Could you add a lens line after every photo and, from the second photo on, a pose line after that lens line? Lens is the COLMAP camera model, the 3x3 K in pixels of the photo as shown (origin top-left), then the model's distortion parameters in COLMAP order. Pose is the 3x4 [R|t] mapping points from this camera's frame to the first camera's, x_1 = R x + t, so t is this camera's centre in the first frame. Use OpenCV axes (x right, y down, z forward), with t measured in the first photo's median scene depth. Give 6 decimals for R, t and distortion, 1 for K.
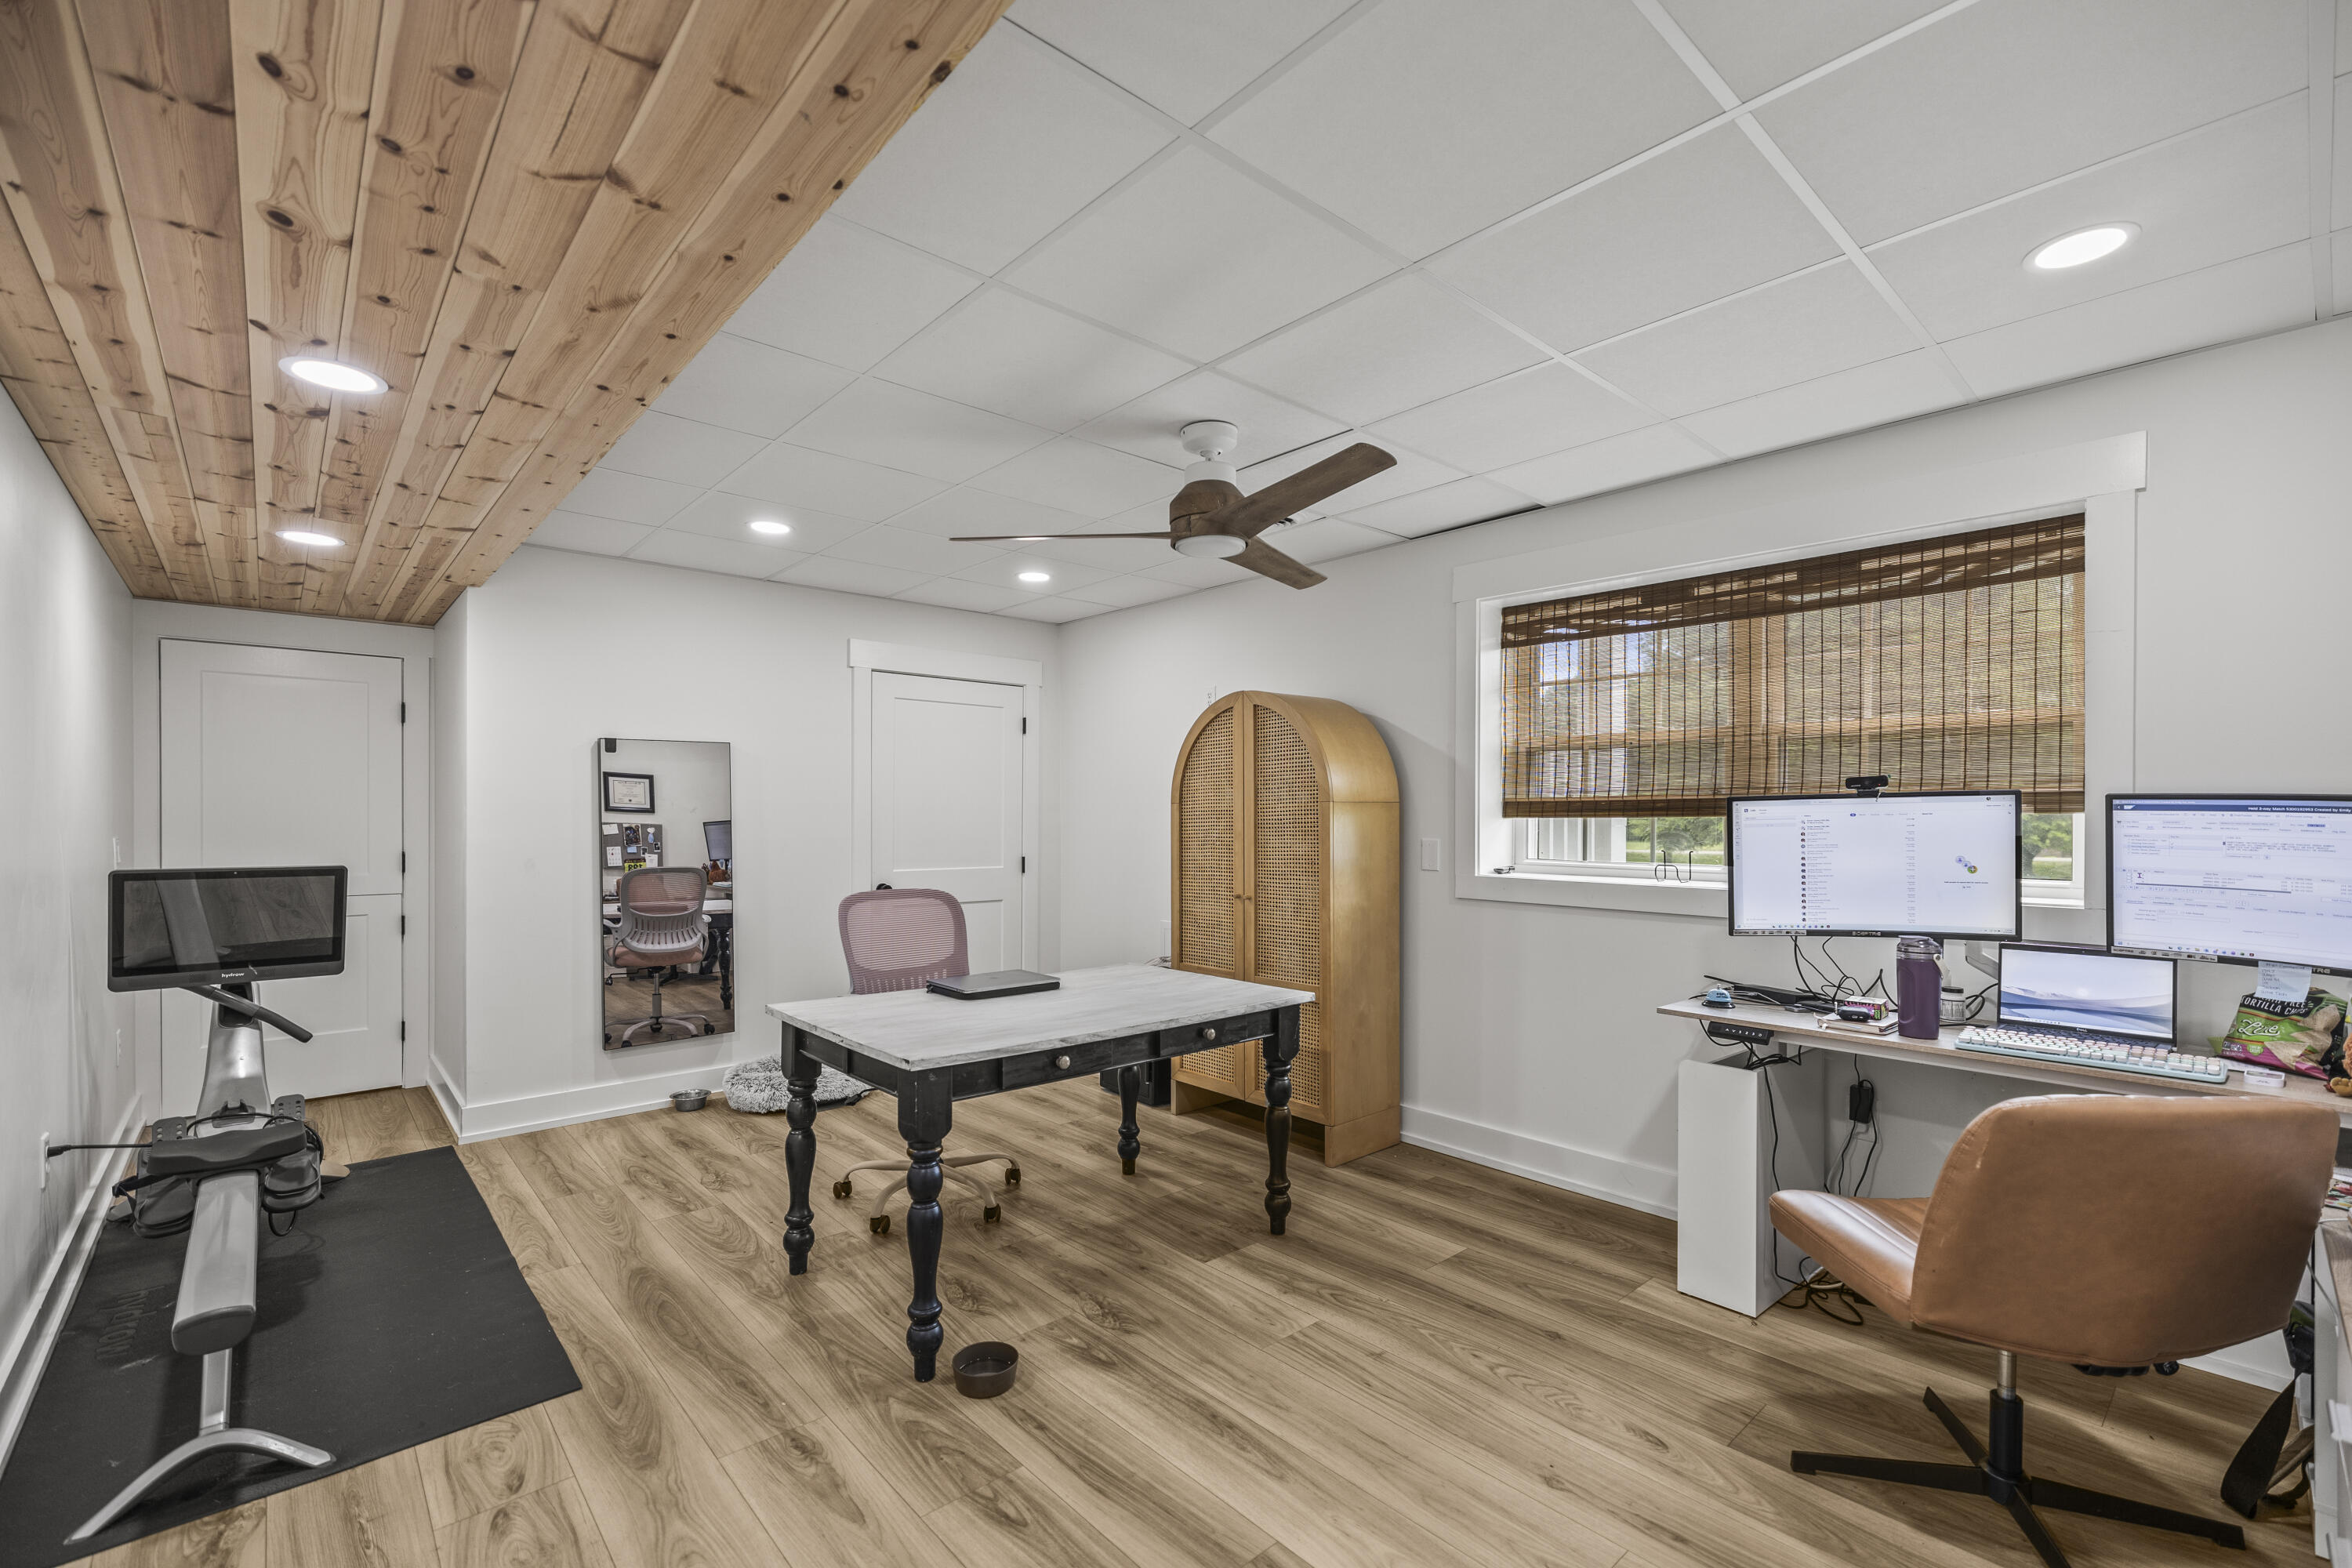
lens RADIAL K [[1005.9, 0, 1174.8], [0, 1005.9, 802.9], [0, 0, 1]] dist [0.003668, 0.000288]
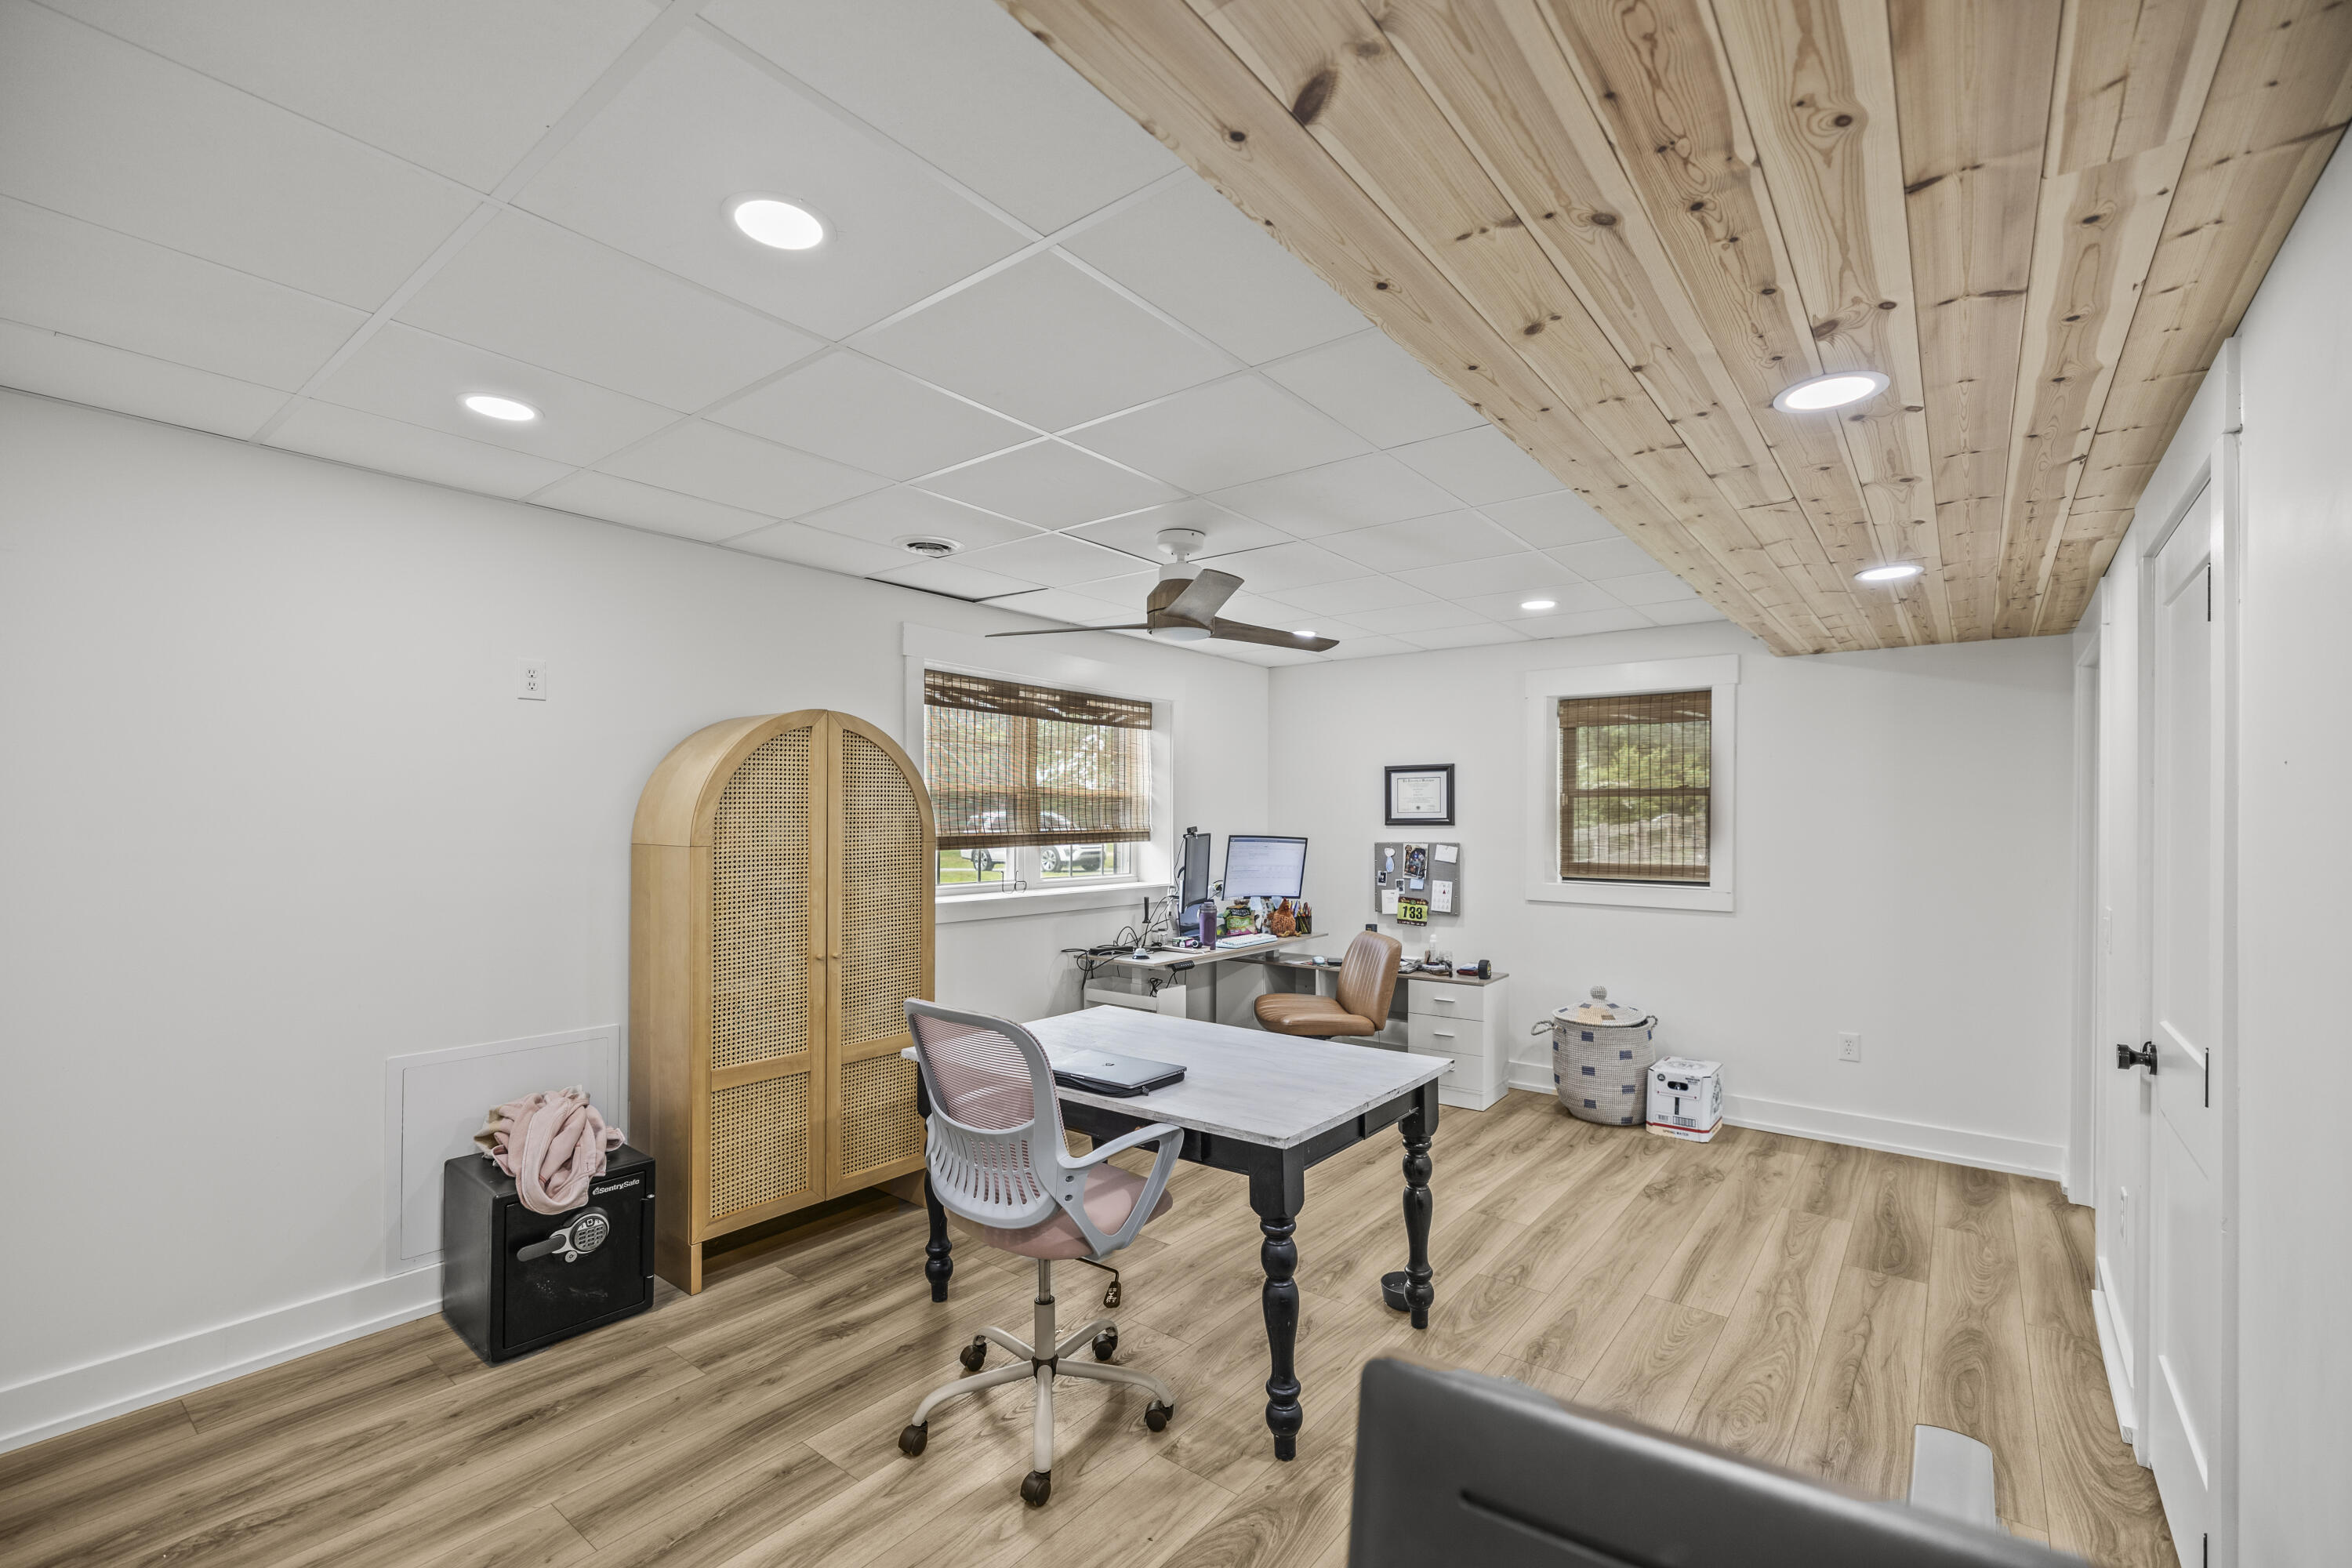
lens RADIAL K [[1005.9, 0, 1176.7], [0, 1005.9, 806.5], [0, 0, 1]] dist [0.003668, 0.000288]
pose [[-0.174410, 0.009898, 0.984623, -1.108508], [-0.015878, 0.999791, -0.012863, -0.034745], [-0.984545, -0.017878, -0.174216, 1.188258]]
